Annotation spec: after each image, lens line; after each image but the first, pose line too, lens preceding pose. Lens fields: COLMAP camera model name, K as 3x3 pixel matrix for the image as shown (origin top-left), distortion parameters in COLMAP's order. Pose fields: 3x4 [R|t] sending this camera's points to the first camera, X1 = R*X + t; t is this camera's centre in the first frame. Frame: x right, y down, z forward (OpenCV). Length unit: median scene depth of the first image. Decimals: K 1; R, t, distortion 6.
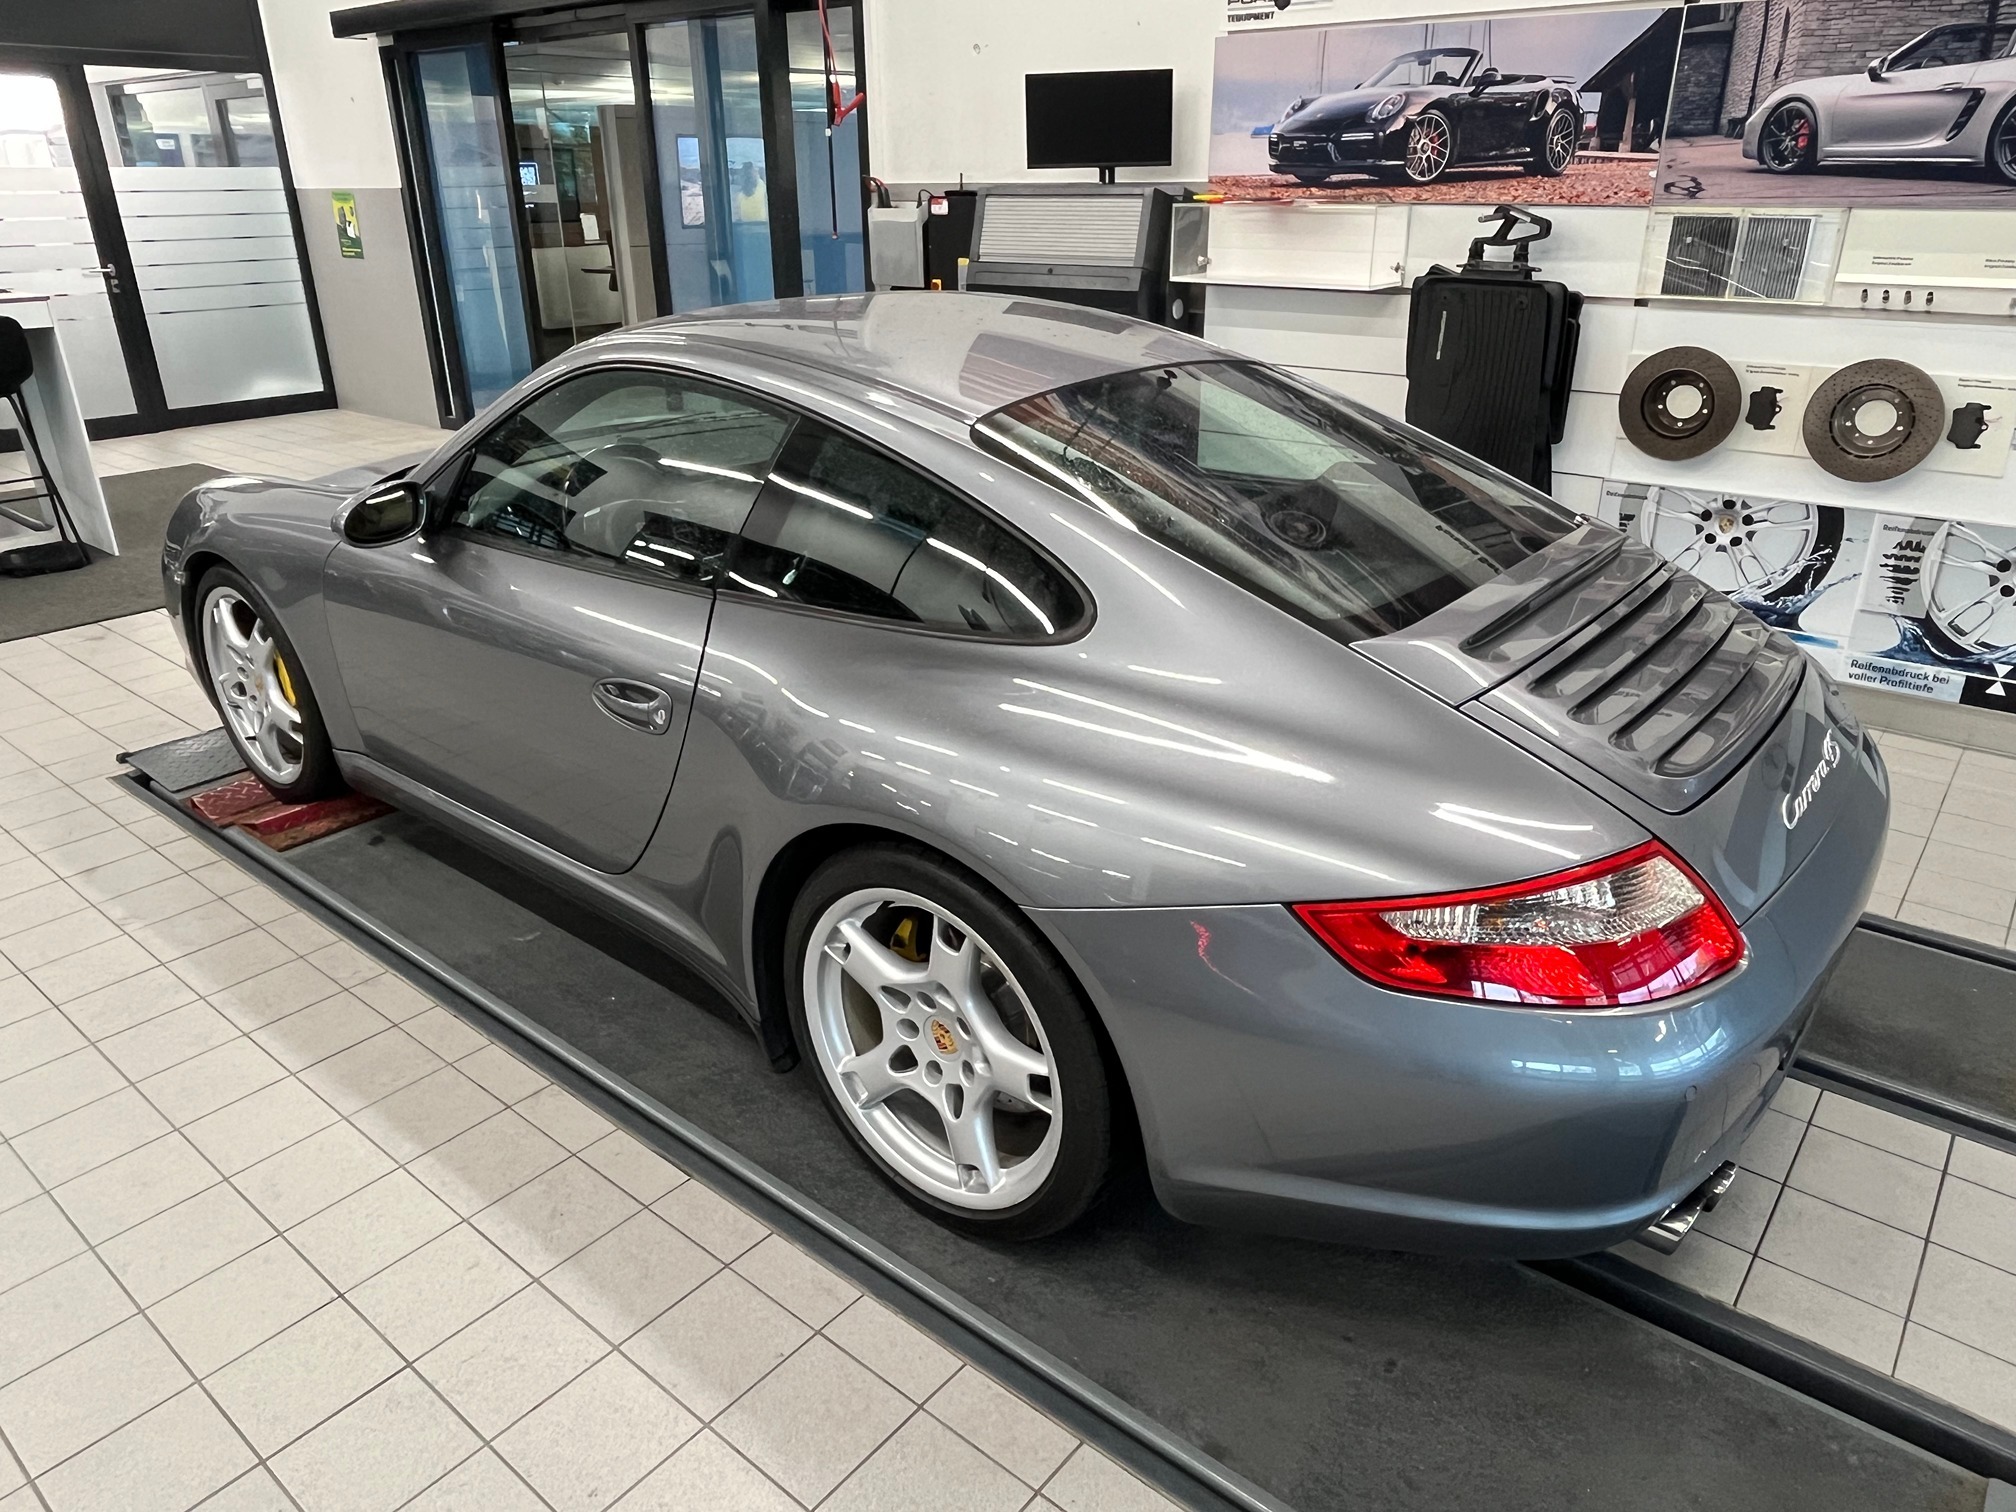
lens RADIAL K [[1338.3, 0, 1008.2], [0, 1338.3, 750.7], [0, 0, 1]] dist [-0.008277, -0.000740]
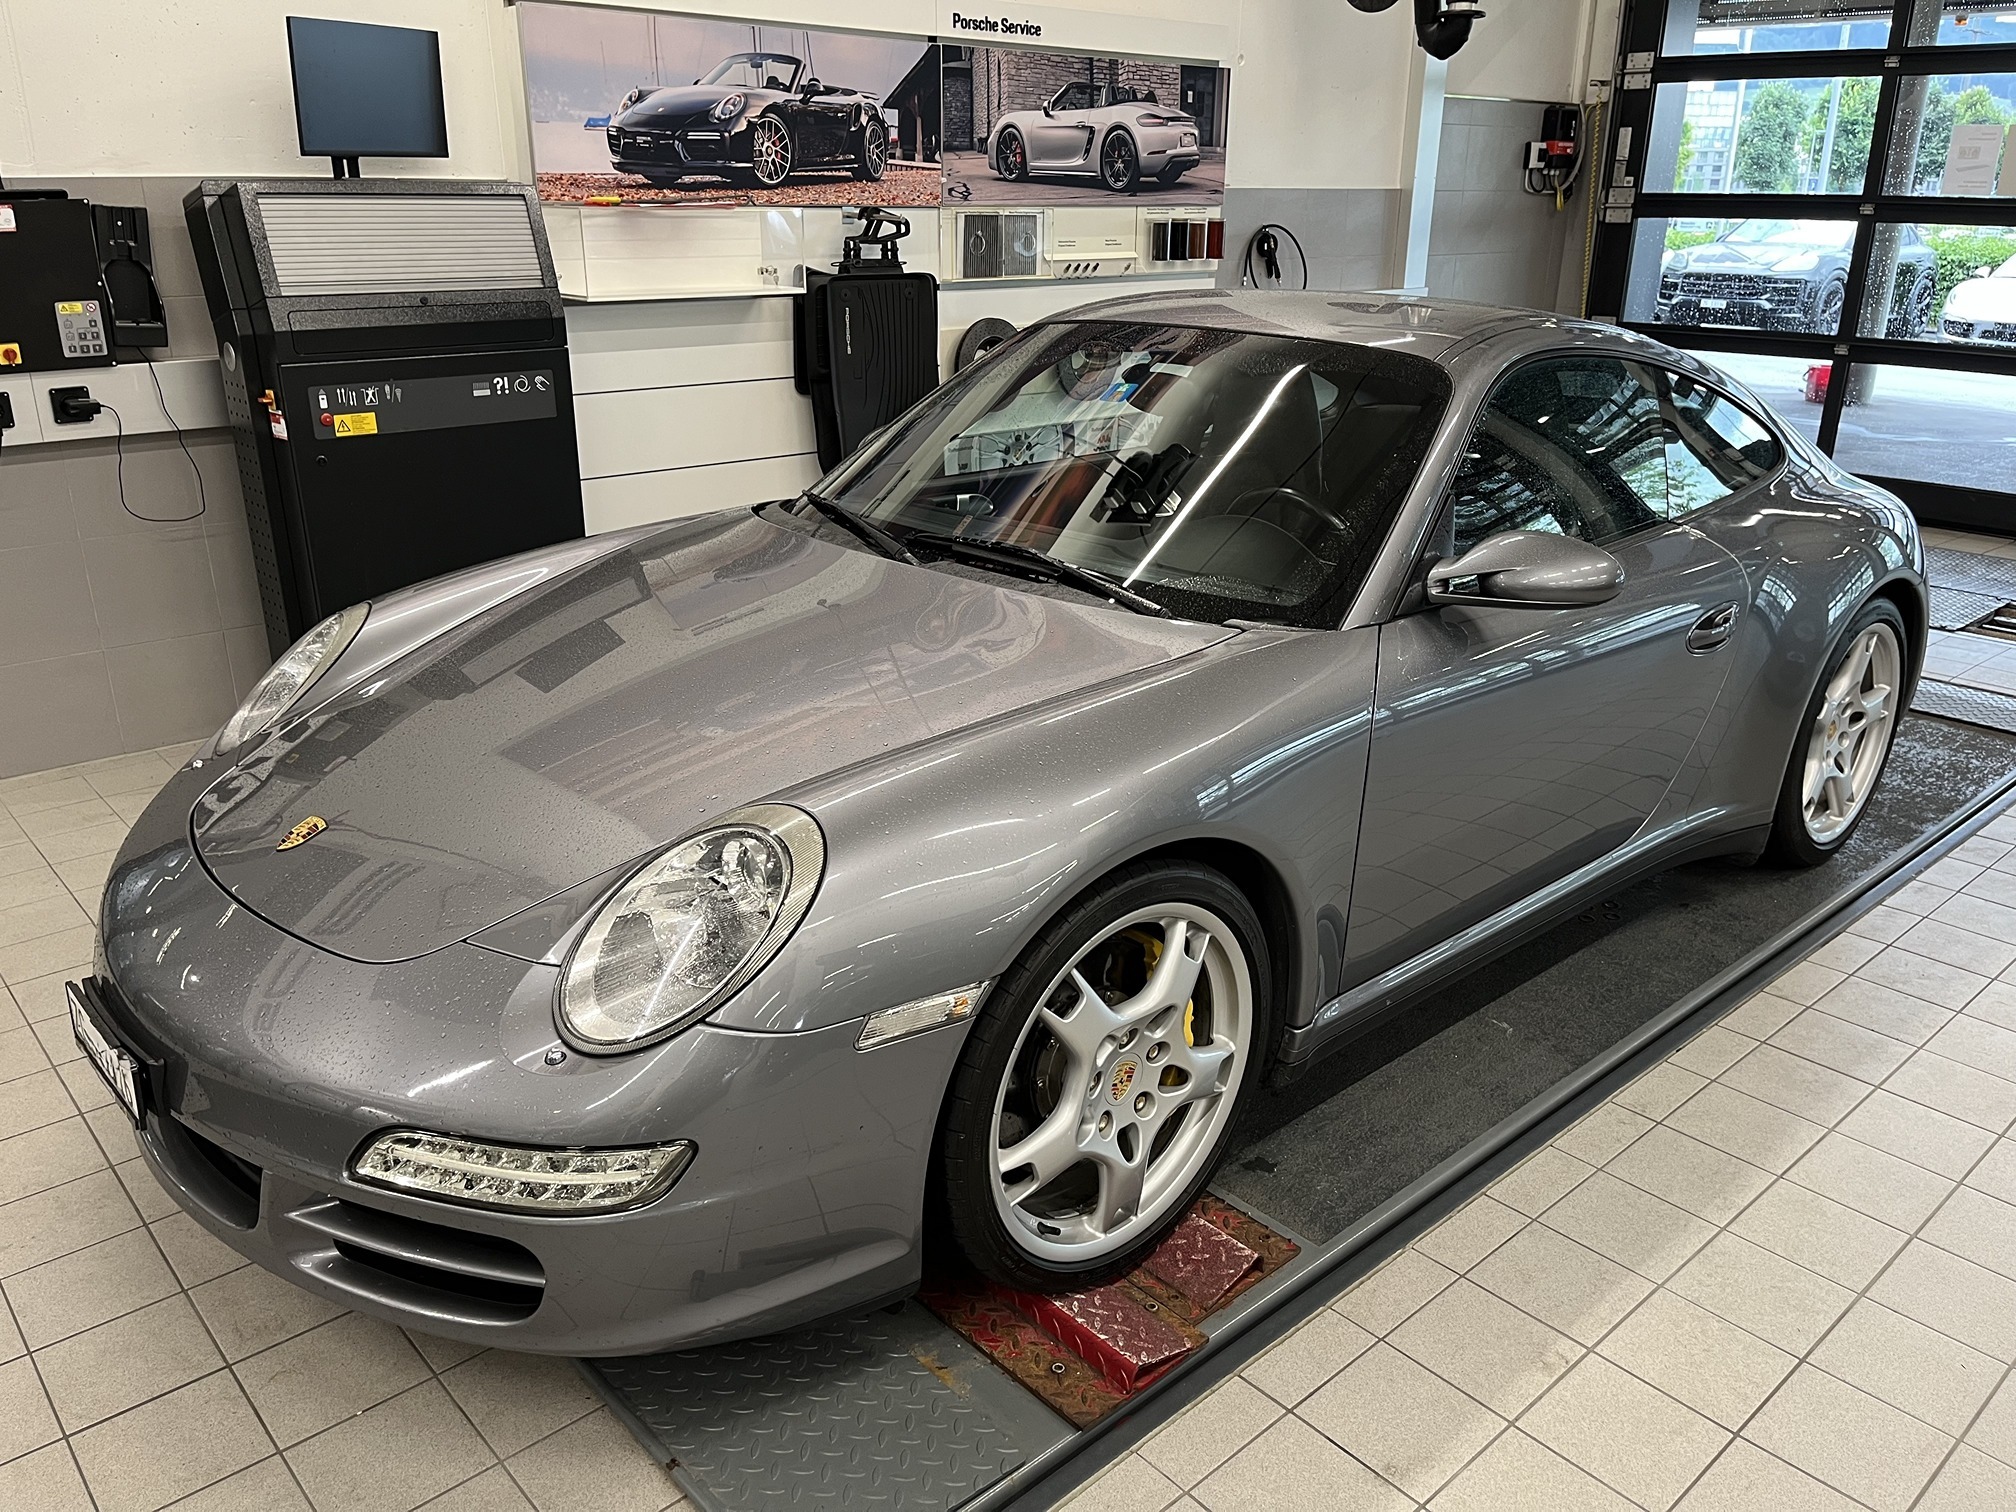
lens RADIAL K [[1563.0, 0, 1015.1], [0, 1563.0, 760.5], [0, 0, 1]] dist [0.027515, -0.015168]
pose [[0.140018, -0.324015, 0.935633, -0.944390], [0.387241, 0.887598, 0.249429, -0.280508], [-0.911285, 0.327391, 0.249752, 0.718761]]
